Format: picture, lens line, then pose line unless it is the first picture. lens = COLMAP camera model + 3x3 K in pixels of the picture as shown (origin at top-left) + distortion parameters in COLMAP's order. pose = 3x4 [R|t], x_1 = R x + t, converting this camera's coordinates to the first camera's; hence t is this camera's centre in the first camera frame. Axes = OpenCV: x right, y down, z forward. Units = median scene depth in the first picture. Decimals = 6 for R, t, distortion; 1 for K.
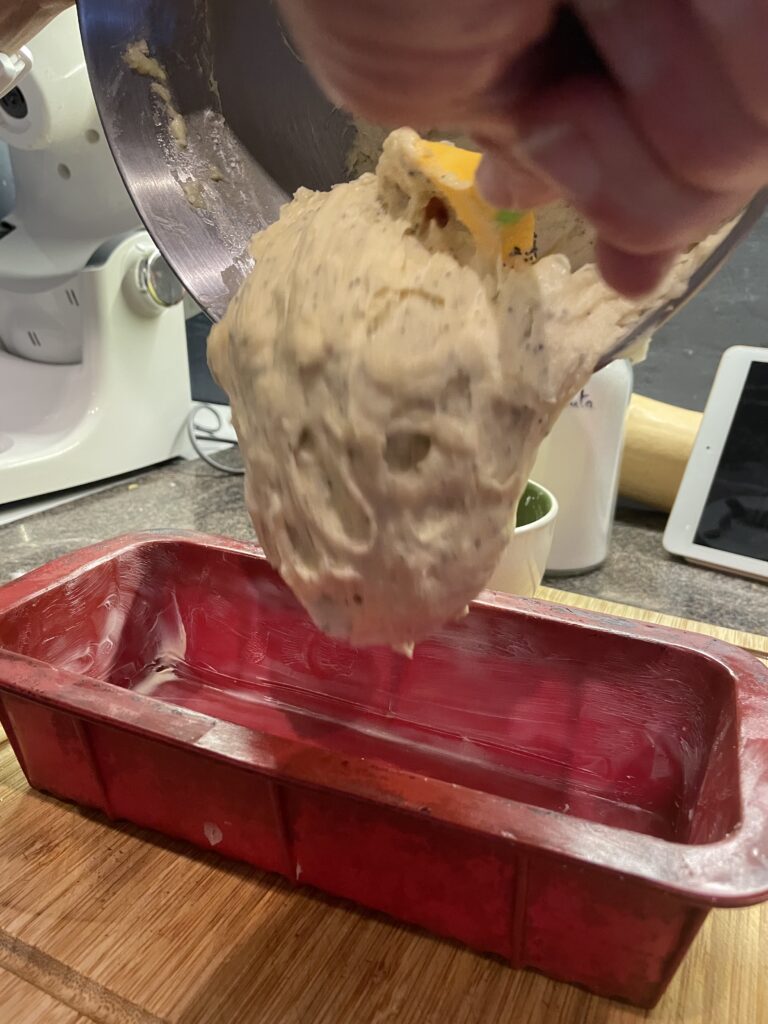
lens RADIAL K [[771.9, 0, 384.0], [0, 771.9, 512.0], [0, 0, 1]] dist [0.007143, -0.054417]
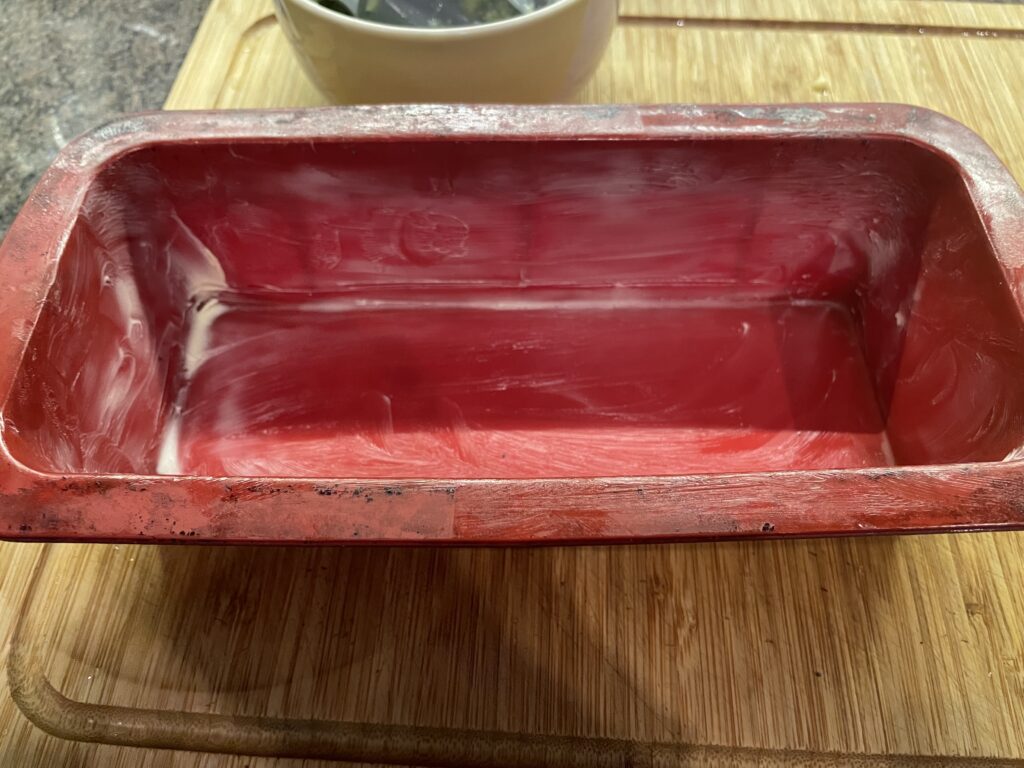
lens RADIAL K [[771.9, 0, 512.0], [0, 771.9, 384.0], [0, 0, 1]] dist [0.007143, -0.054417]
pose [[0.923739, -0.354652, 0.144665, -0.170896], [0.181766, 0.738352, 0.649459, -0.207757], [-0.337146, -0.573636, 0.746508, 0.343560]]
